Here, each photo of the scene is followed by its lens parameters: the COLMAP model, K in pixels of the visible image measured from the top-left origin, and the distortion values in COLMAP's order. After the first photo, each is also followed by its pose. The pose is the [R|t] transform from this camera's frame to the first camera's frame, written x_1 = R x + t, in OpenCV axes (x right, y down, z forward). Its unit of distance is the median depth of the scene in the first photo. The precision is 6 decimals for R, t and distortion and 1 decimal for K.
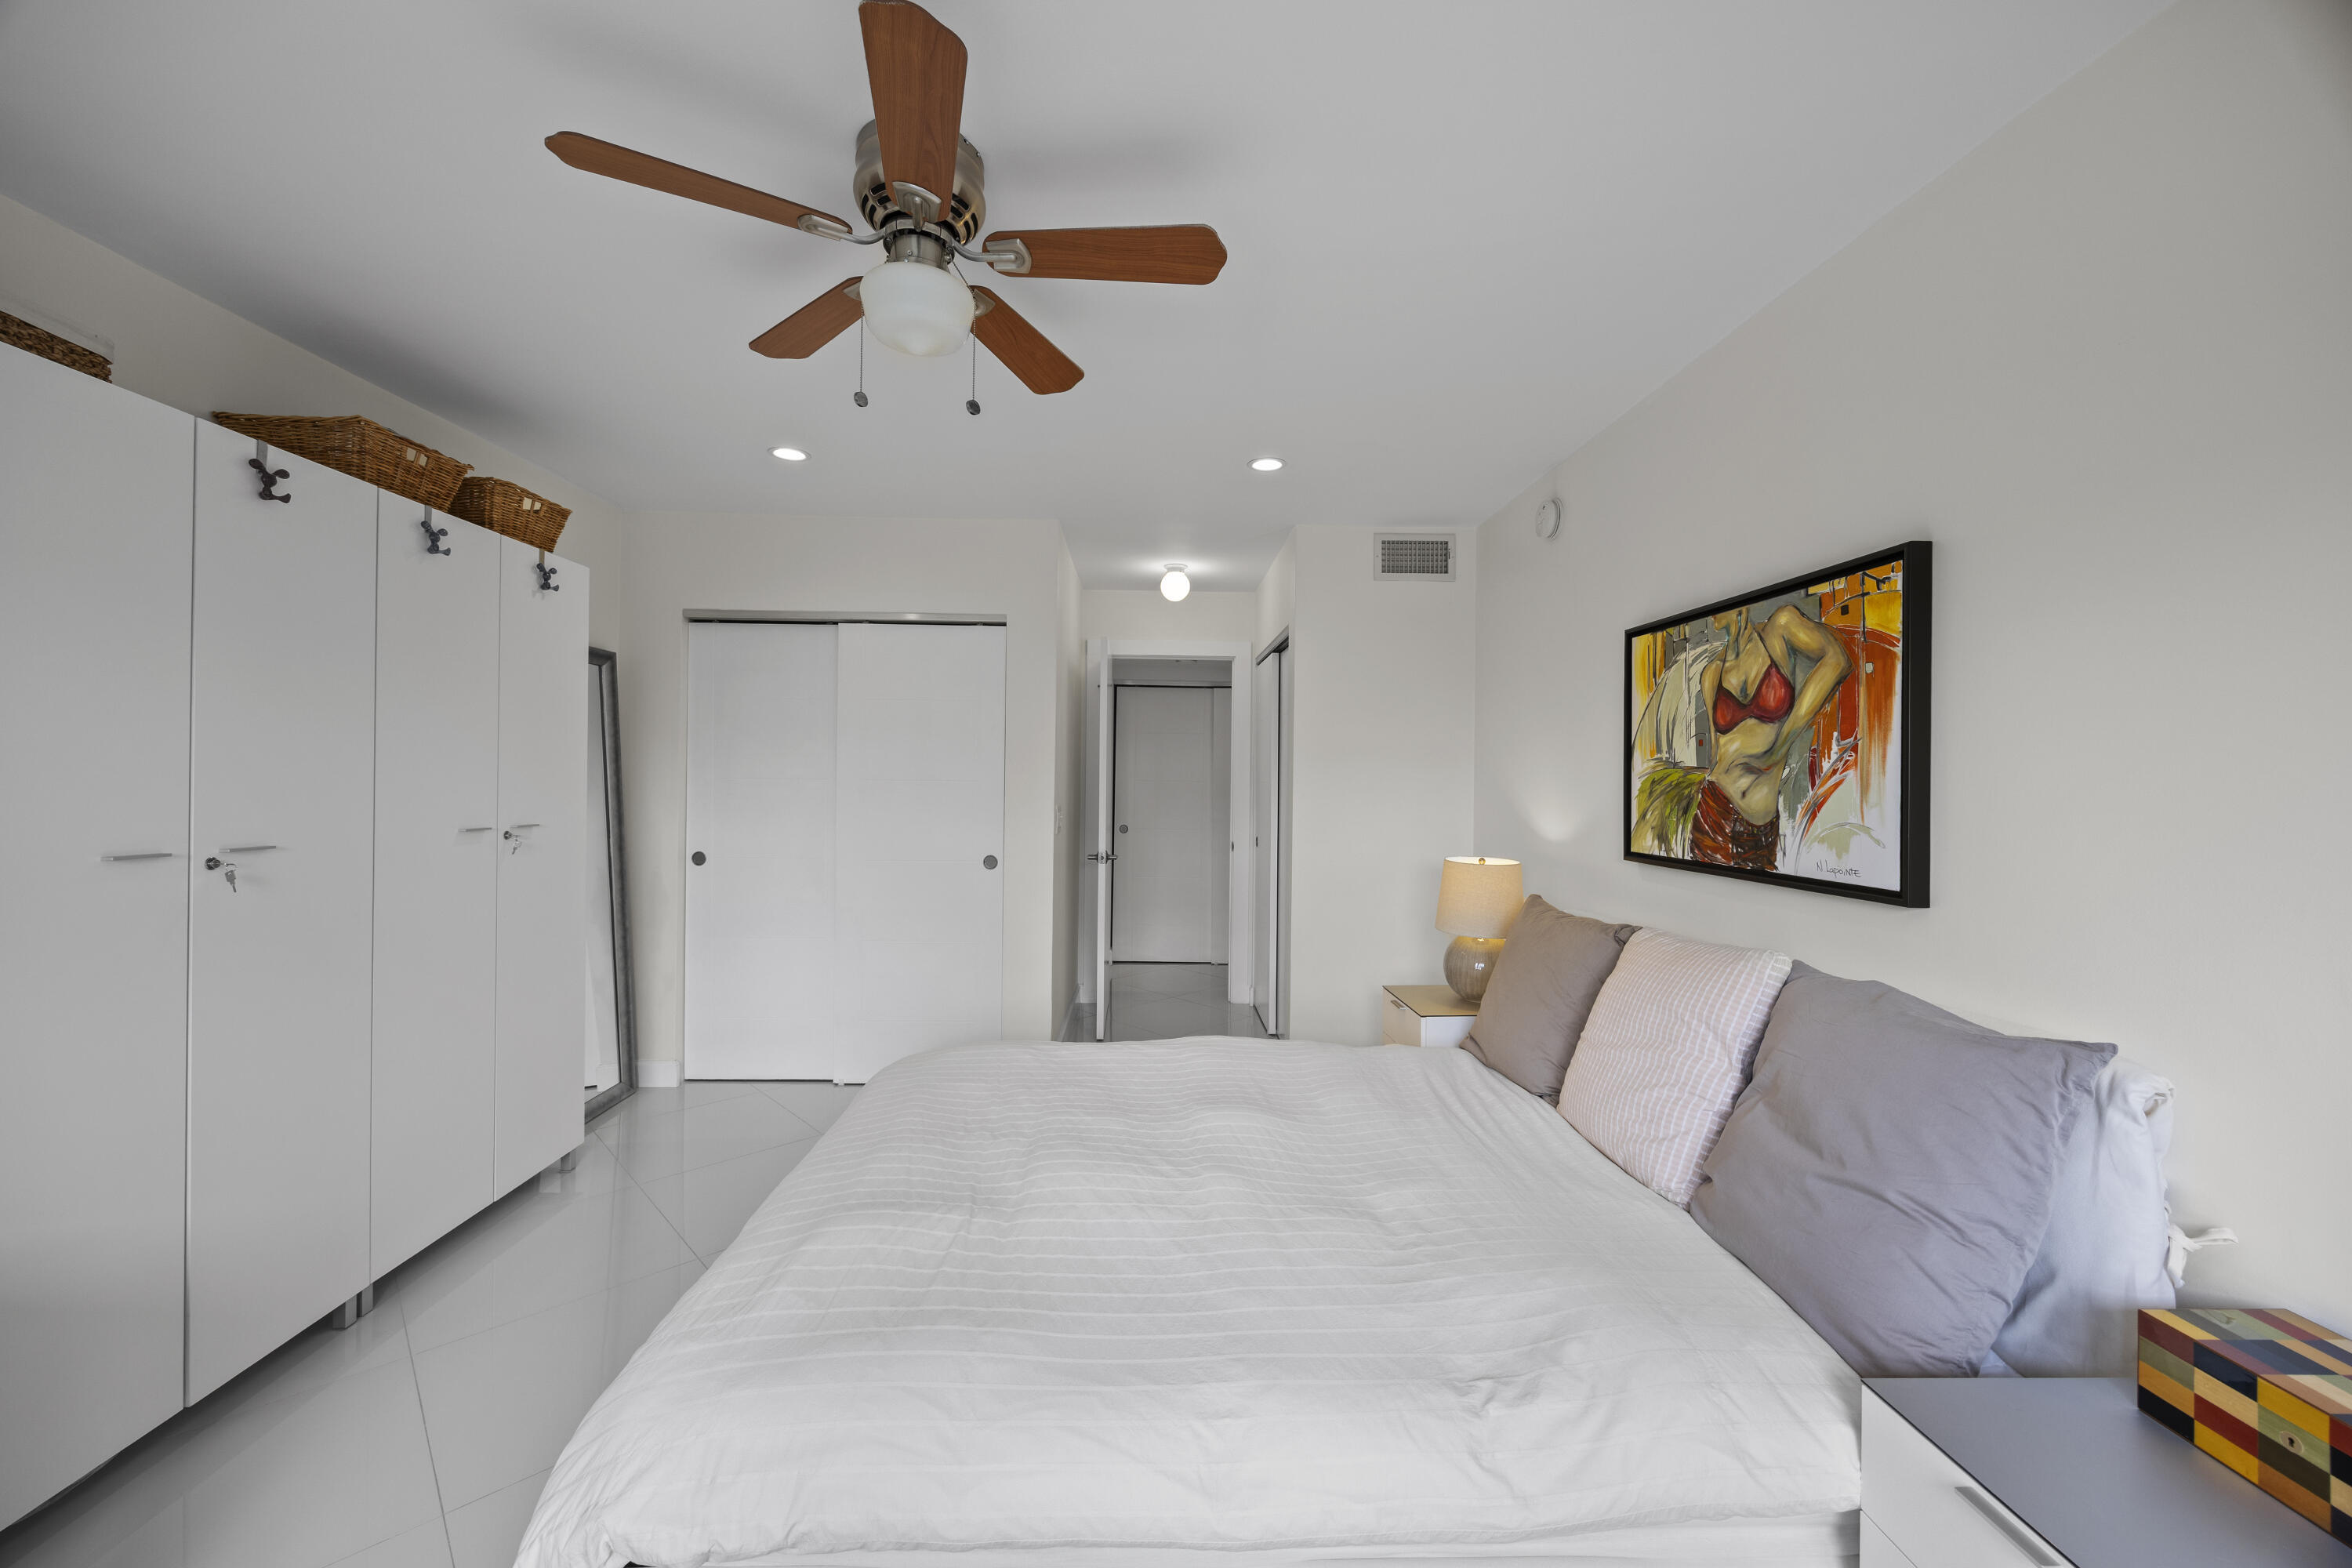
lens RADIAL K [[895.4, 0, 1174.8], [0, 895.4, 778.6], [0, 0, 1]] dist [-0.003582, 0.000002]
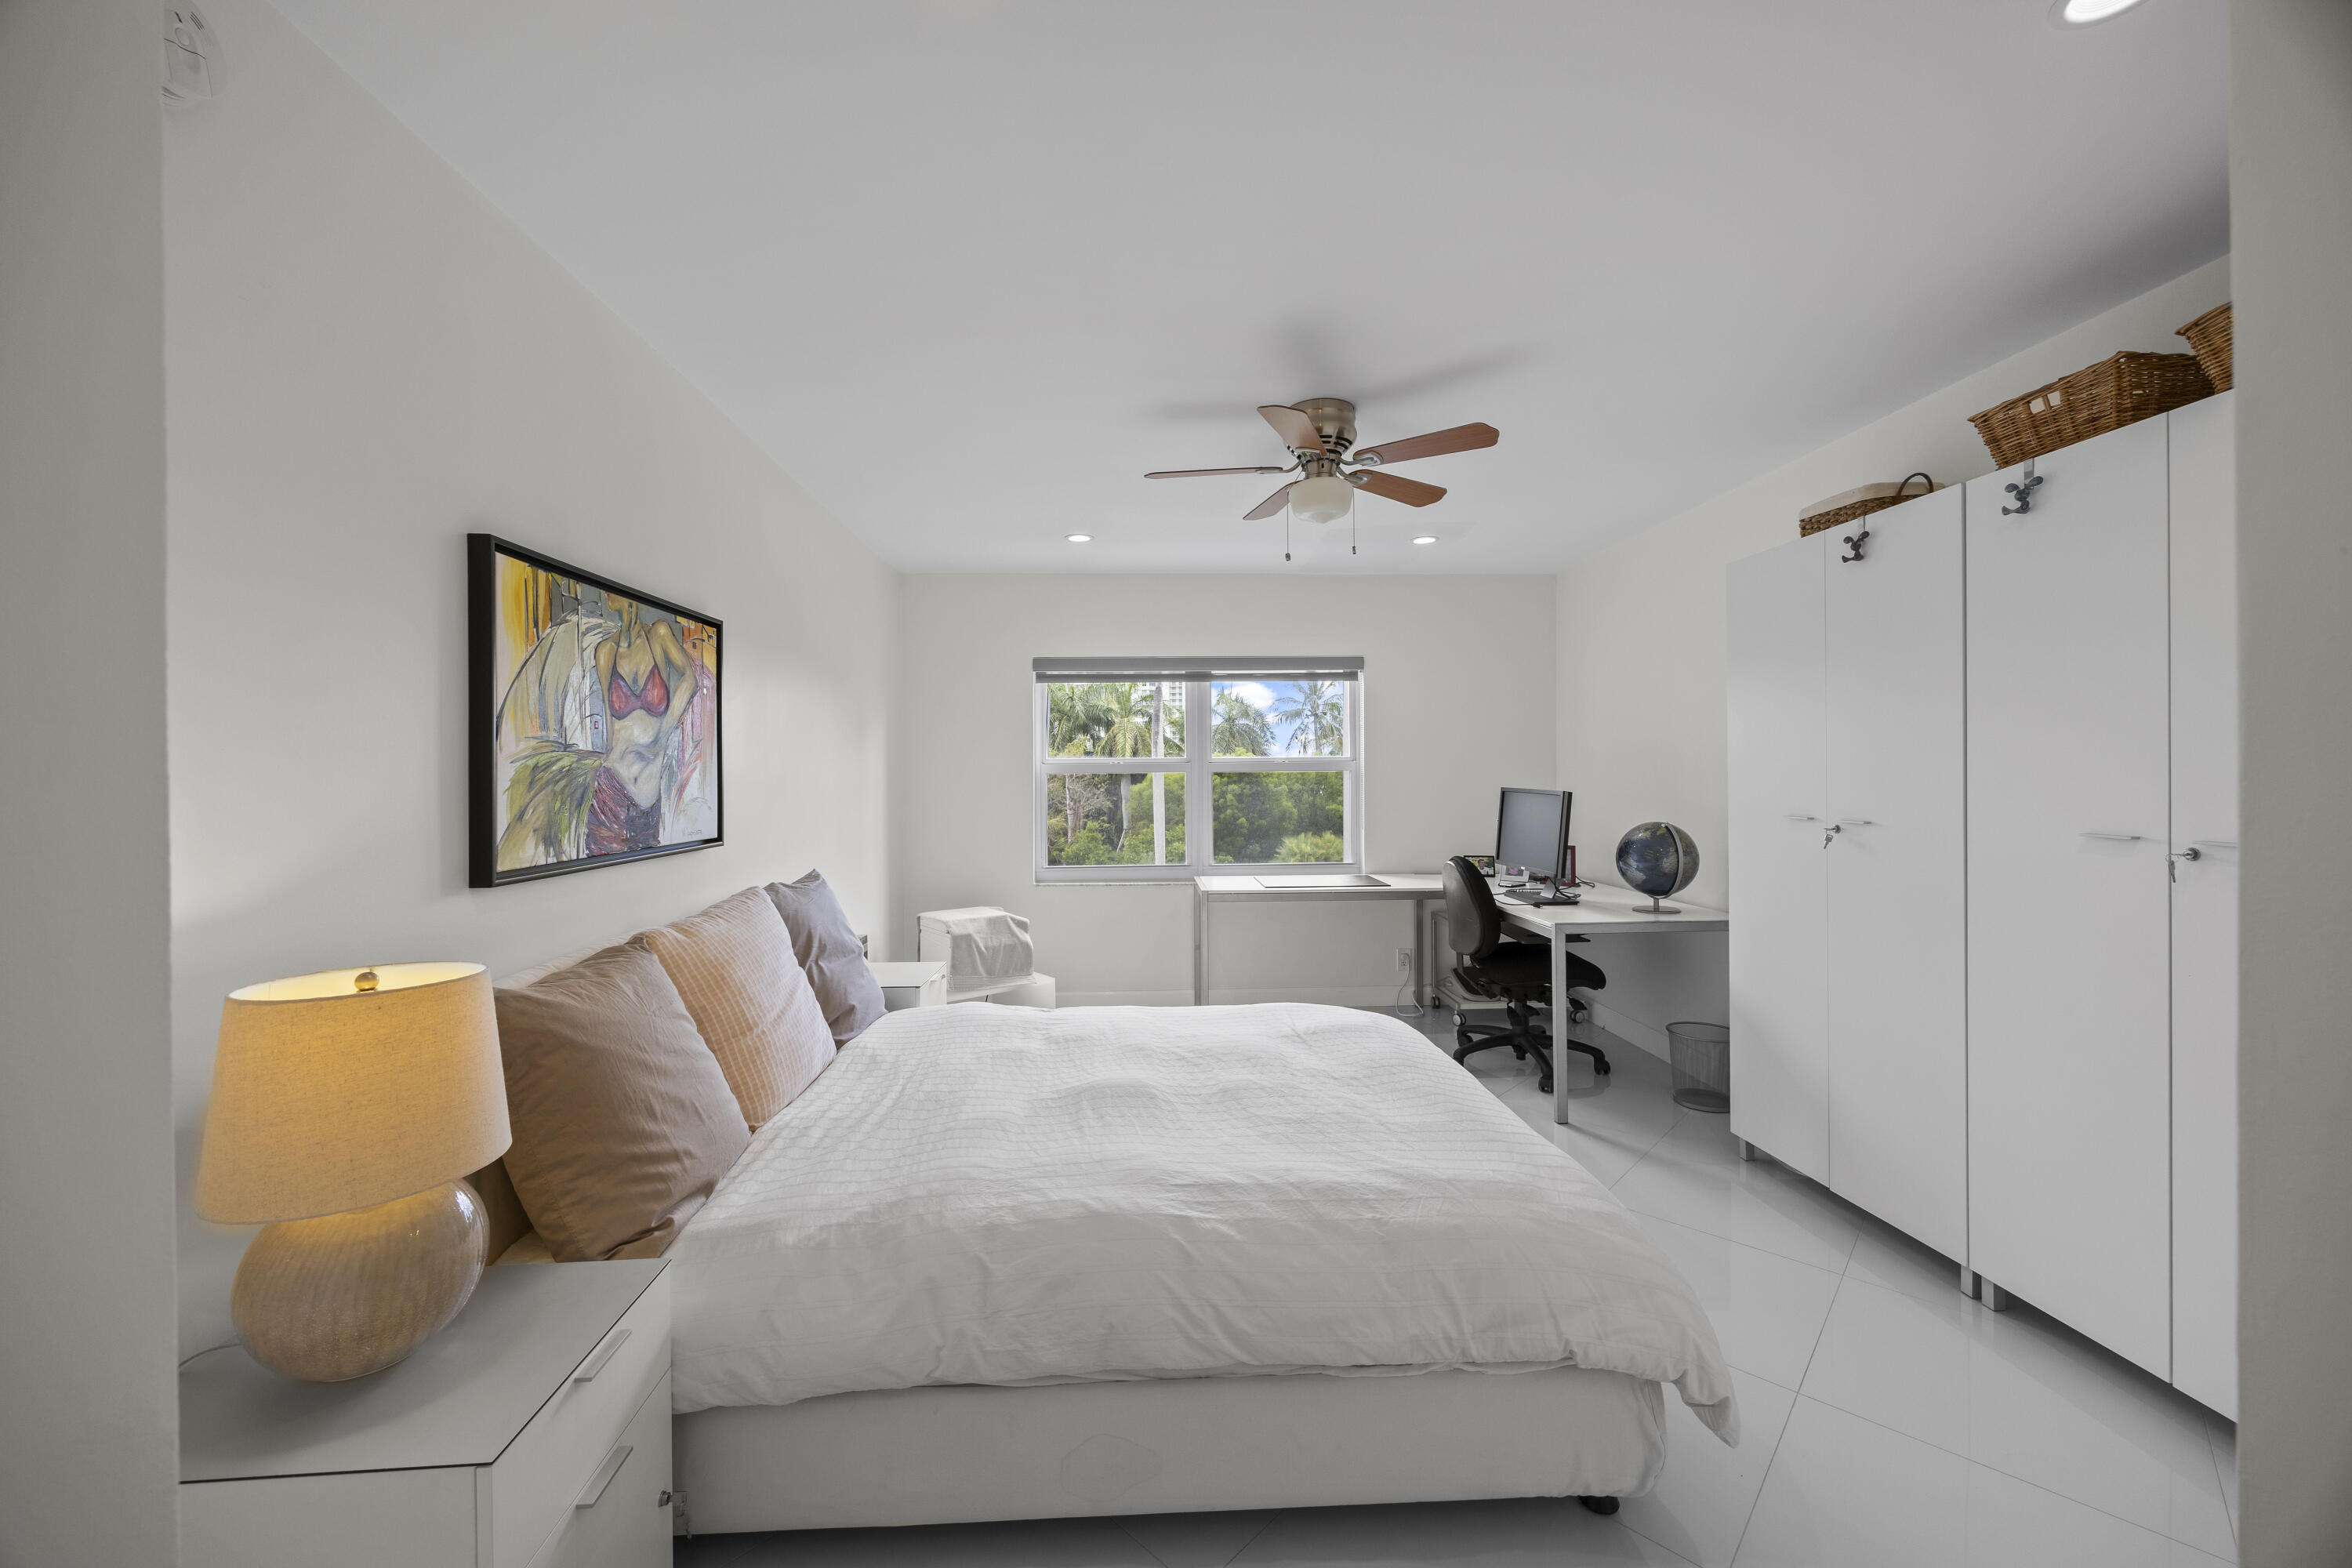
lens RADIAL K [[895.4, 0, 1173.7], [0, 895.4, 778.1], [0, 0, 1]] dist [-0.003582, 0.000002]
pose [[-0.999872, -0.003288, -0.015677, 0.018538], [-0.003371, 0.999980, 0.005307, 0.006734], [0.015659, 0.005359, -0.999863, 1.863944]]
